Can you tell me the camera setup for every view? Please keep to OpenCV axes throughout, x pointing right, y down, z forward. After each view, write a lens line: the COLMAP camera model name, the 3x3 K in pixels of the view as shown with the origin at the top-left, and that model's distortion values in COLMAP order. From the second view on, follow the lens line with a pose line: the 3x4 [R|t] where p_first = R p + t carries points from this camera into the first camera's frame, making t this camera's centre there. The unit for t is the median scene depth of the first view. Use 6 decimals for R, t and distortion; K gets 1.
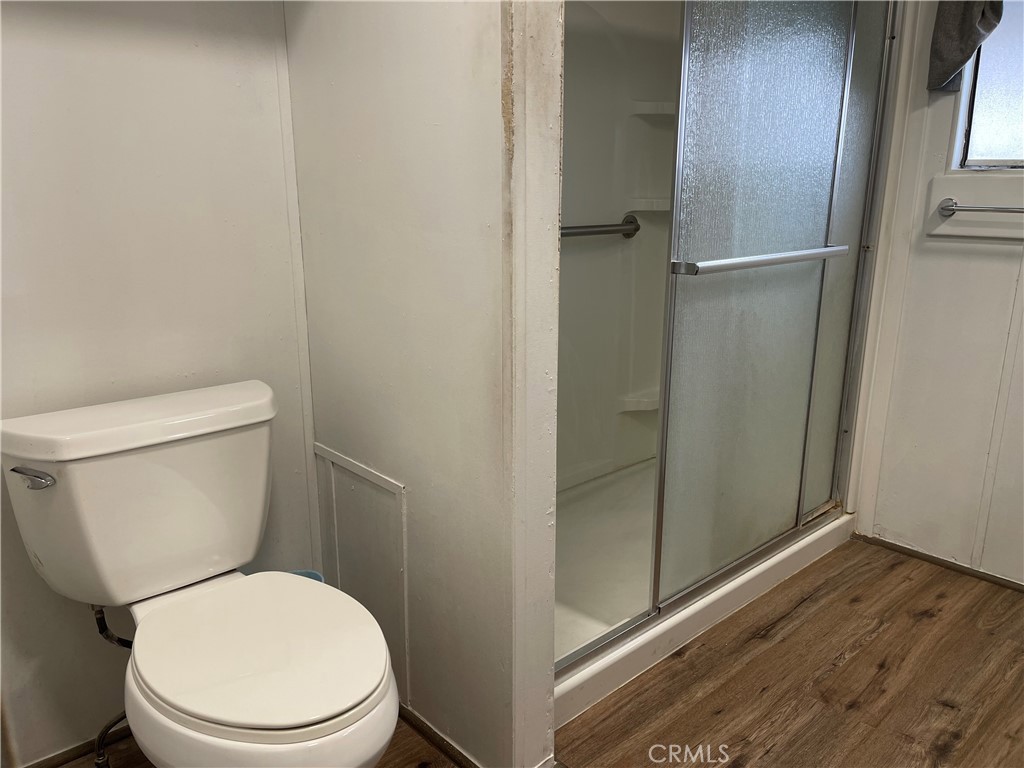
lens RADIAL K [[761.4, 0, 507.7], [0, 761.4, 383.5], [0, 0, 1]] dist [0.073403, -0.097438]
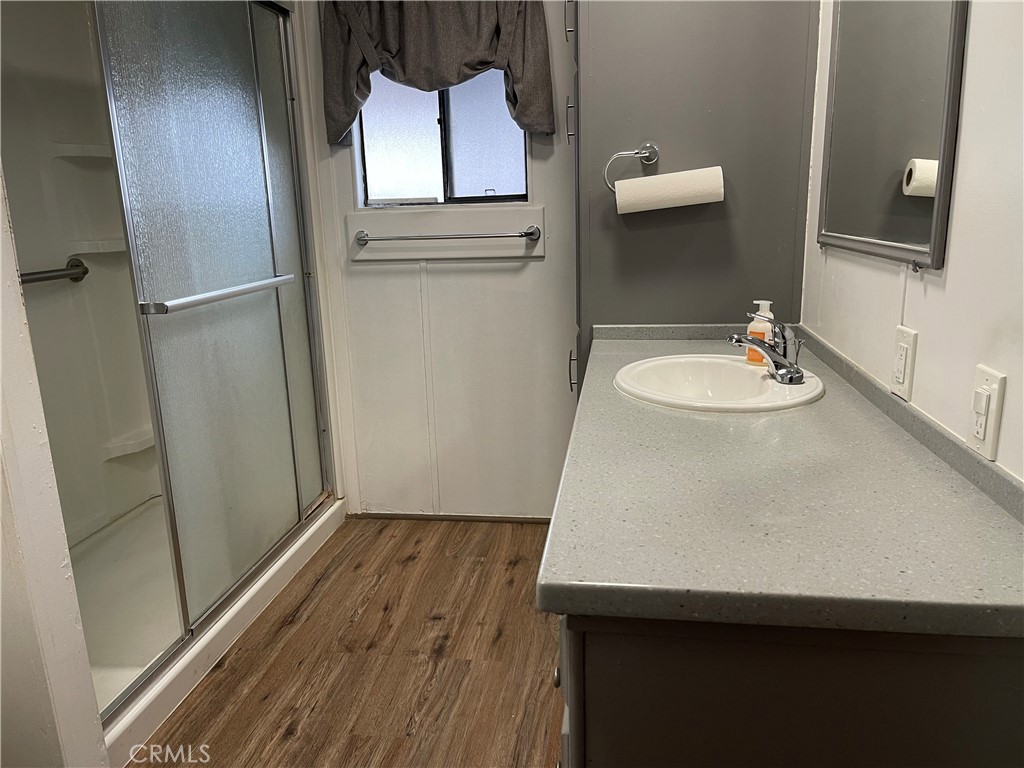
lens RADIAL K [[761.4, 0, 507.7], [0, 761.4, 383.5], [0, 0, 1]] dist [0.073403, -0.097438]
pose [[0.774041, -0.170114, 0.609854, -0.051766], [0.189964, 0.981249, 0.032604, 0.009577], [-0.603966, 0.090614, 0.791843, -0.120889]]
